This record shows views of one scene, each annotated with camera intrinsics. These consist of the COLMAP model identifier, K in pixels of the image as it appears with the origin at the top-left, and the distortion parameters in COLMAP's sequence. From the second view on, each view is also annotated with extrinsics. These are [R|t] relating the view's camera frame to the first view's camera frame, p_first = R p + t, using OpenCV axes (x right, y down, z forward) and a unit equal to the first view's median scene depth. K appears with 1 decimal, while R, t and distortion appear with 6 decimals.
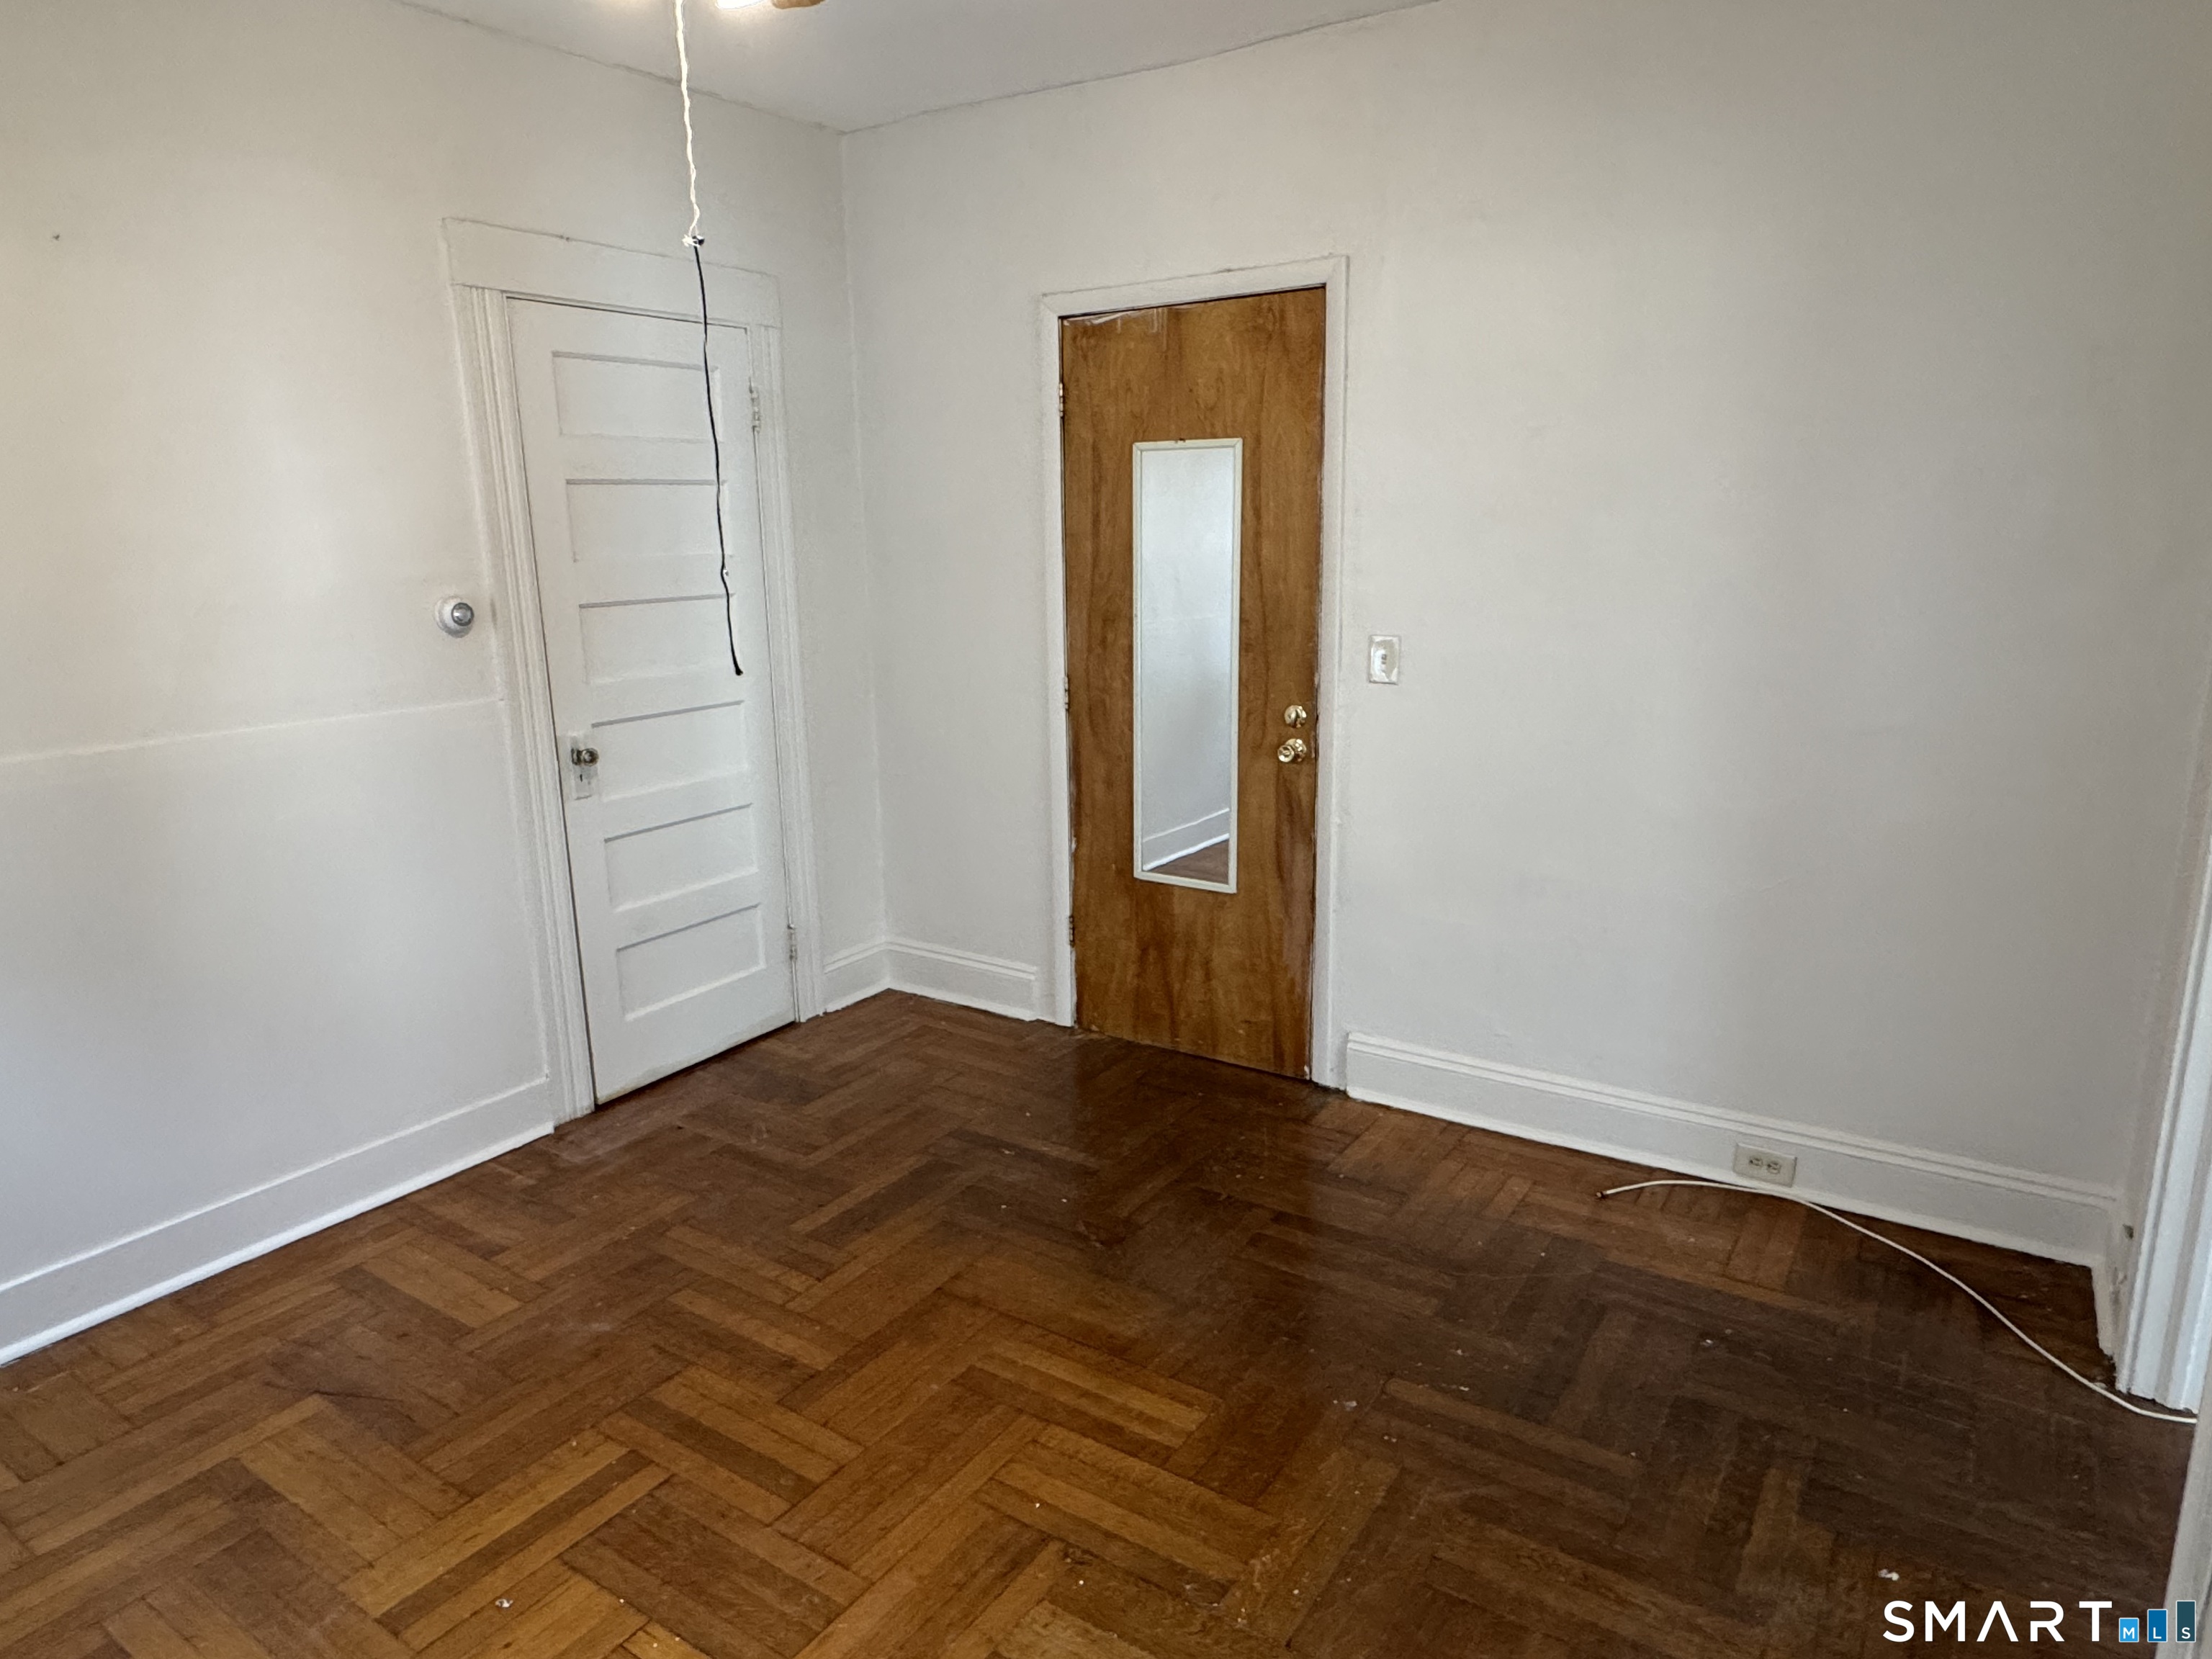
lens RADIAL K [[1347.6, 0, 1096.0], [0, 1347.6, 826.5], [0, 0, 1]] dist [-0.003811, 0.002626]
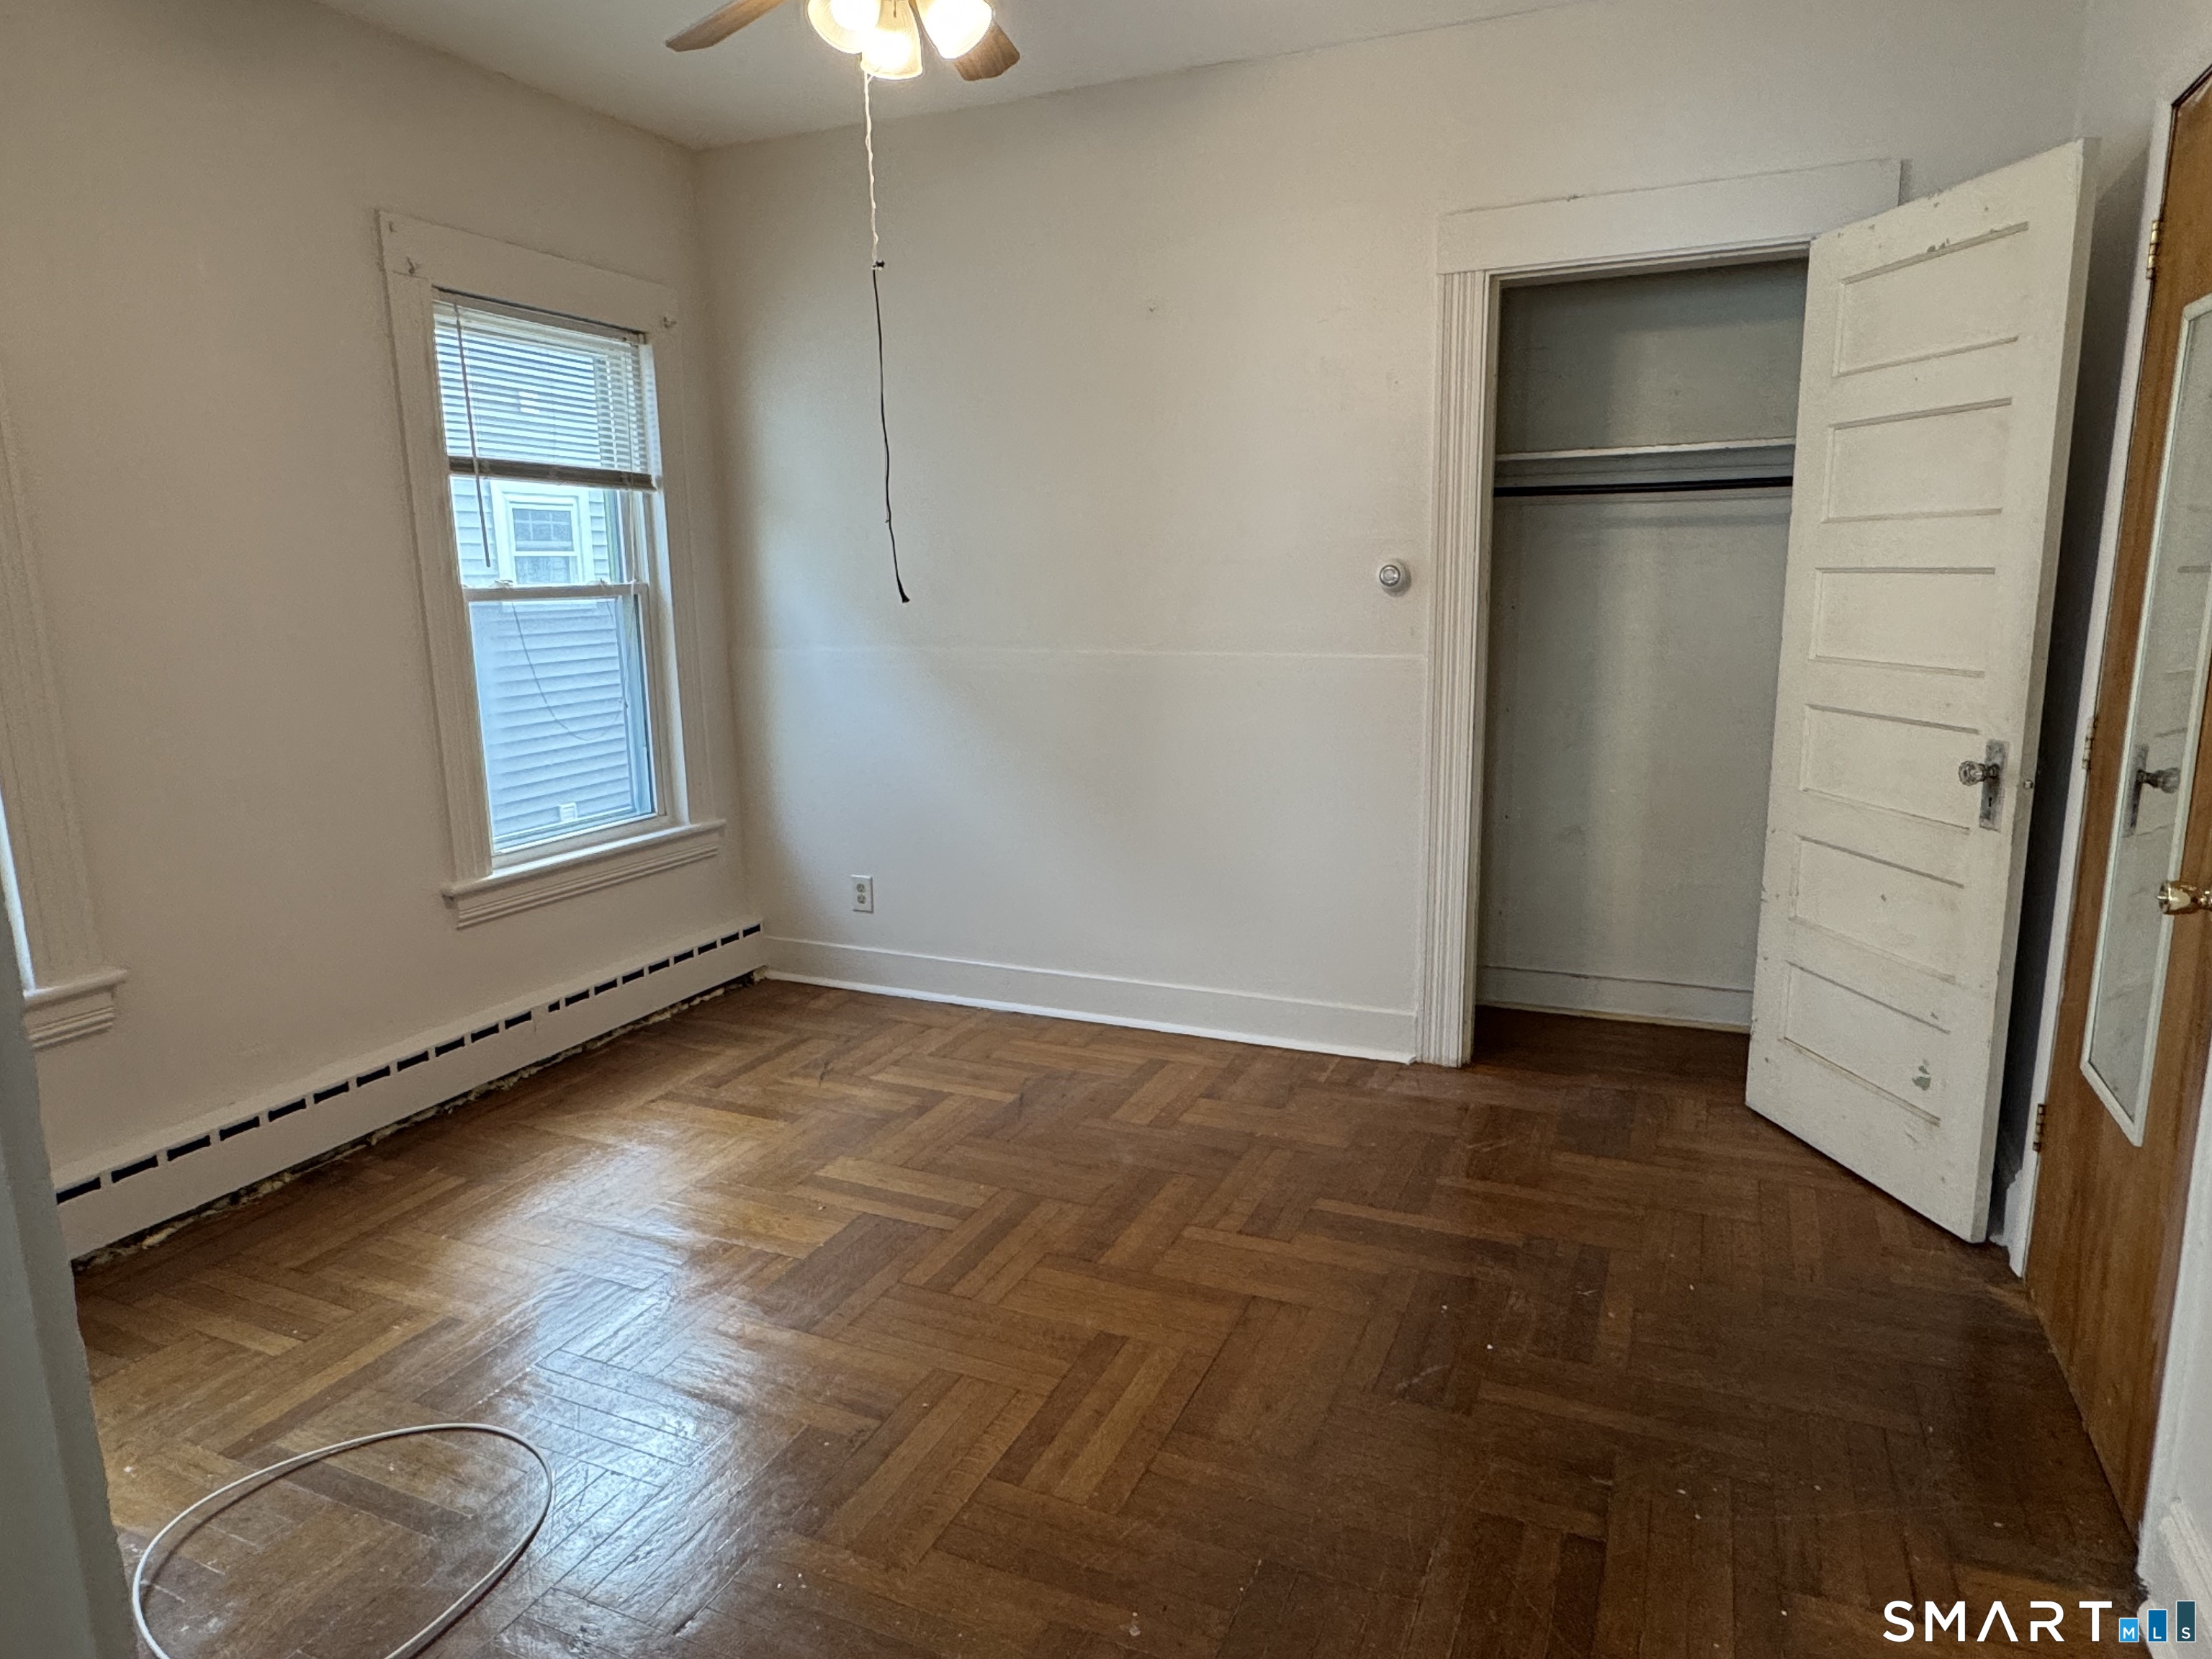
lens RADIAL K [[1347.6, 0, 1098.1], [0, 1347.6, 838.3], [0, 0, 1]] dist [-0.003811, 0.002626]
pose [[0.178883, 0.209203, -0.961371, 0.634590], [-0.201213, 0.964258, 0.172392, -0.094451], [0.963075, 0.162602, 0.214584, 0.583831]]
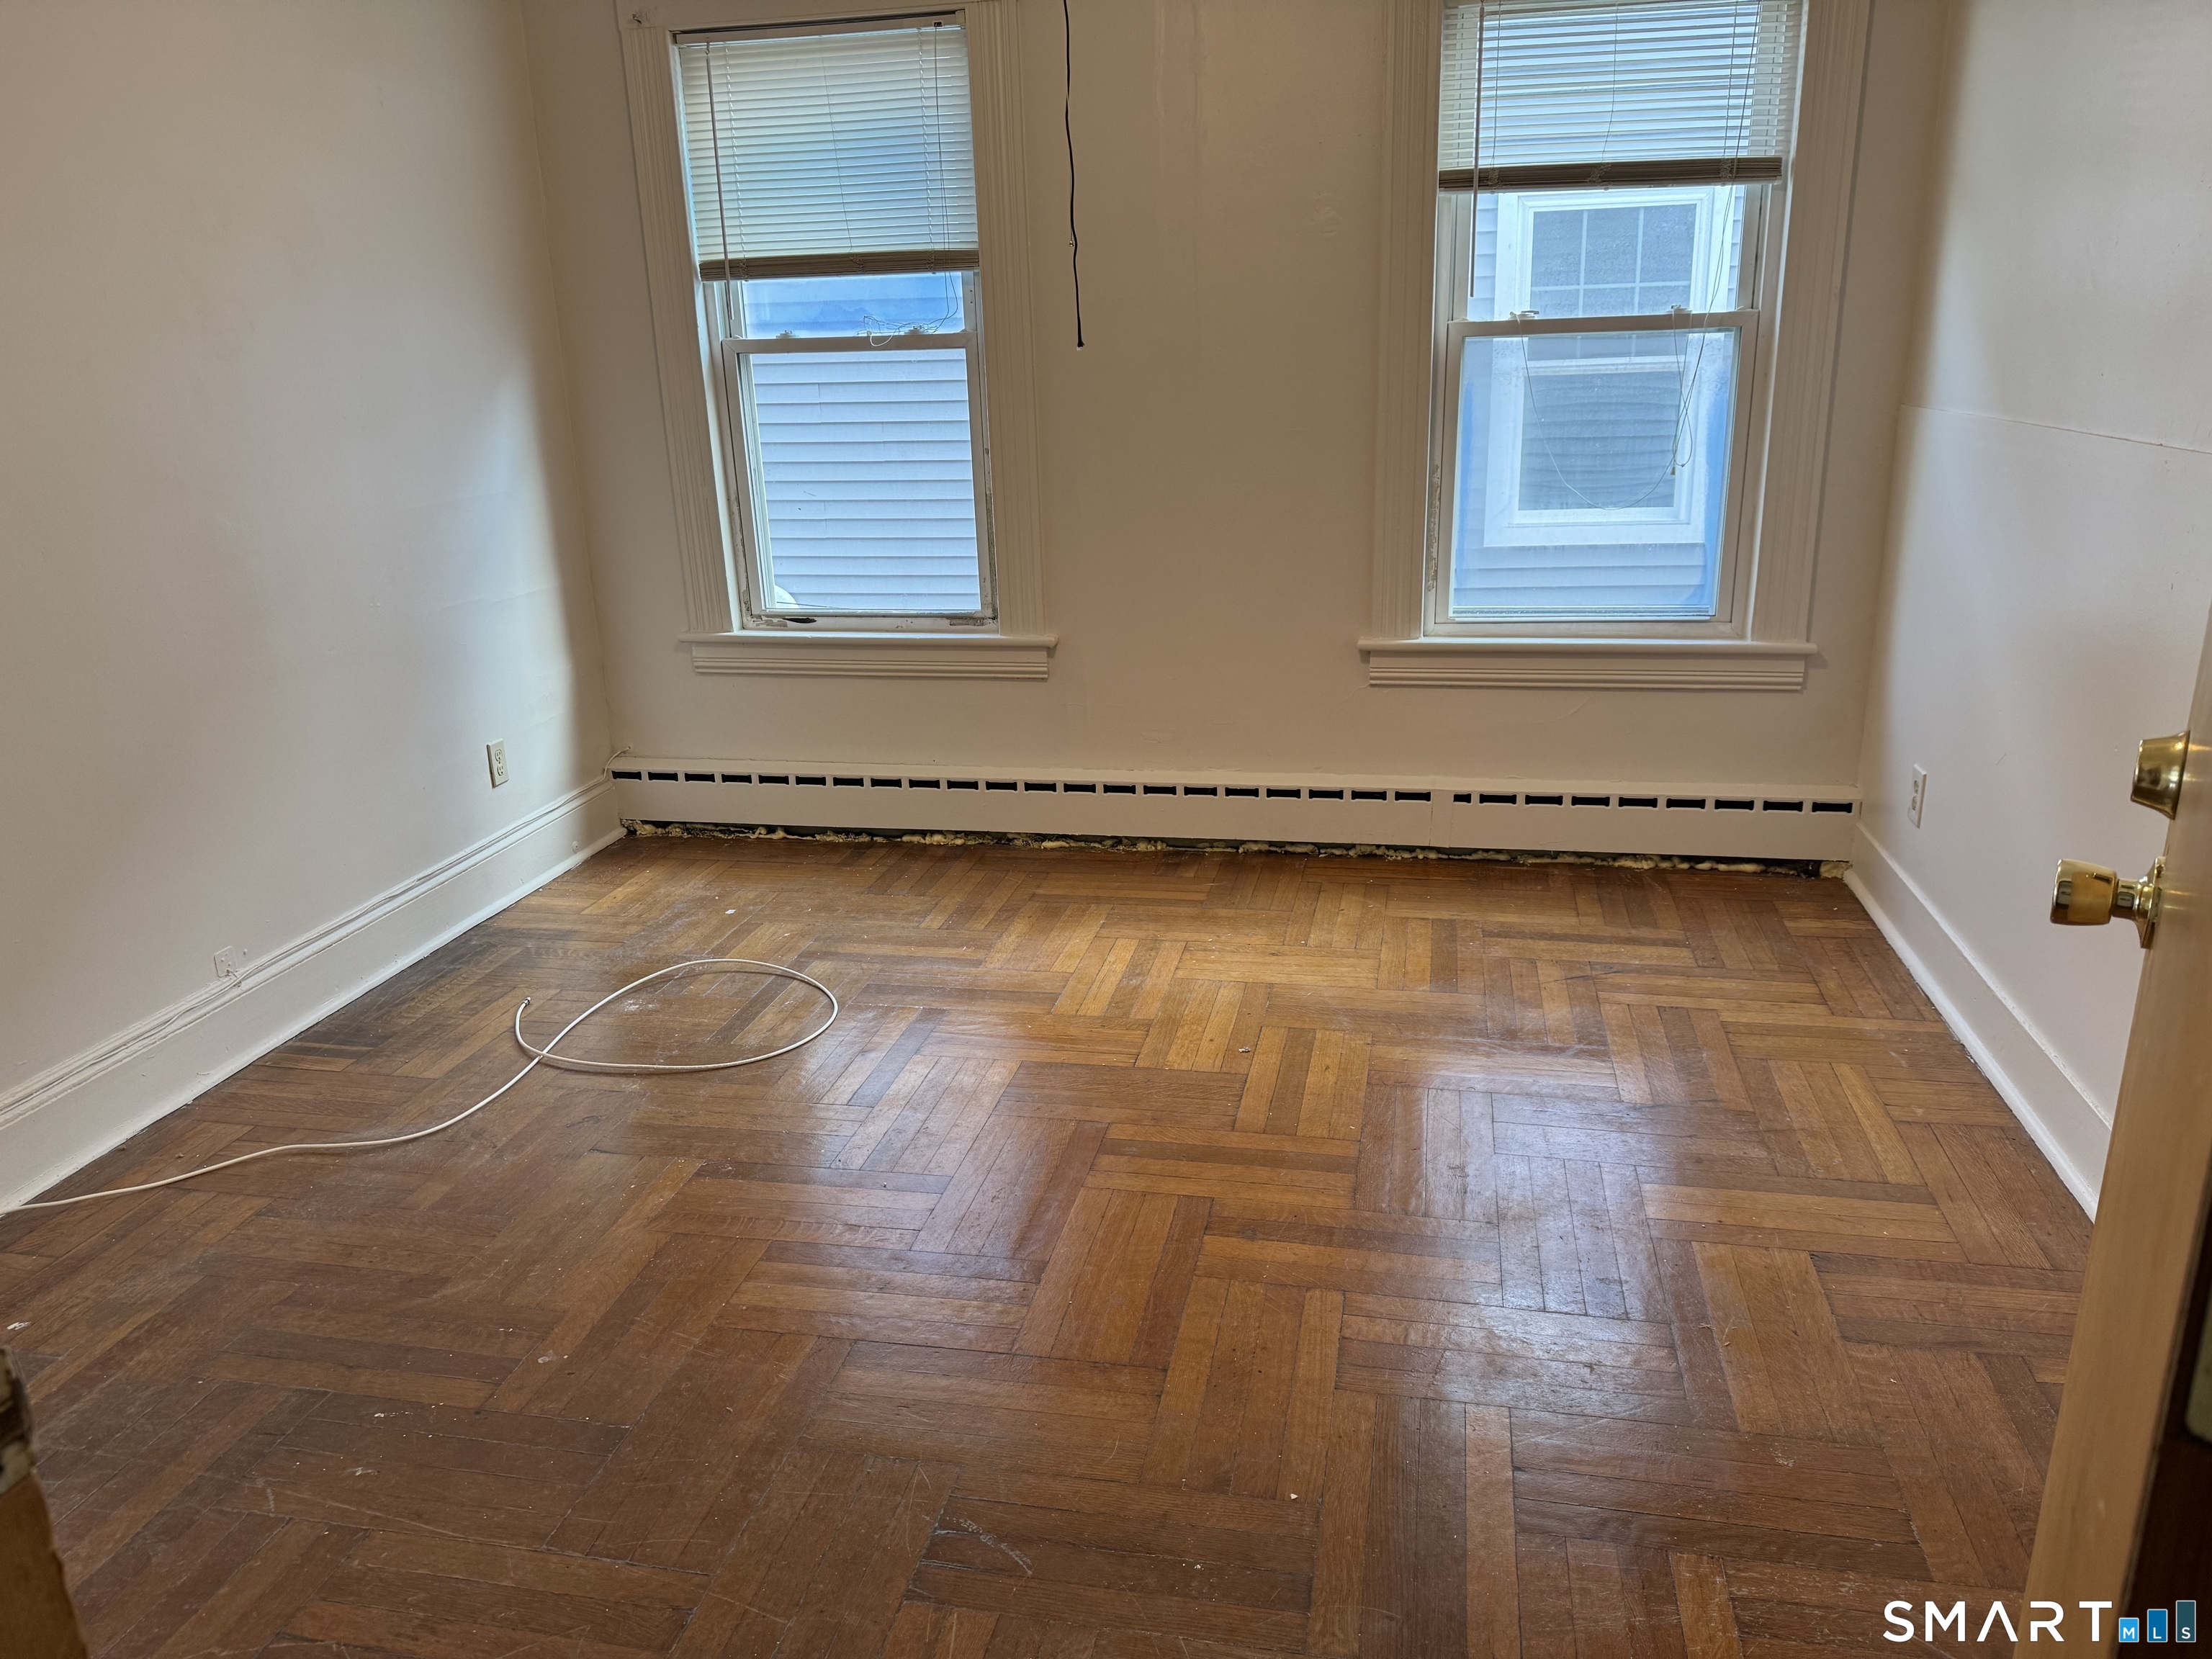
lens RADIAL K [[1526.5, 0, 1132.3], [0, 1526.5, 868.6], [0, 0, 1]] dist [0.038060, -0.008400]
pose [[-0.920461, 0.169655, -0.352092, 0.111463], [-0.036133, 0.860075, 0.508887, -0.230384], [0.389160, 0.481132, -0.785535, 1.335575]]
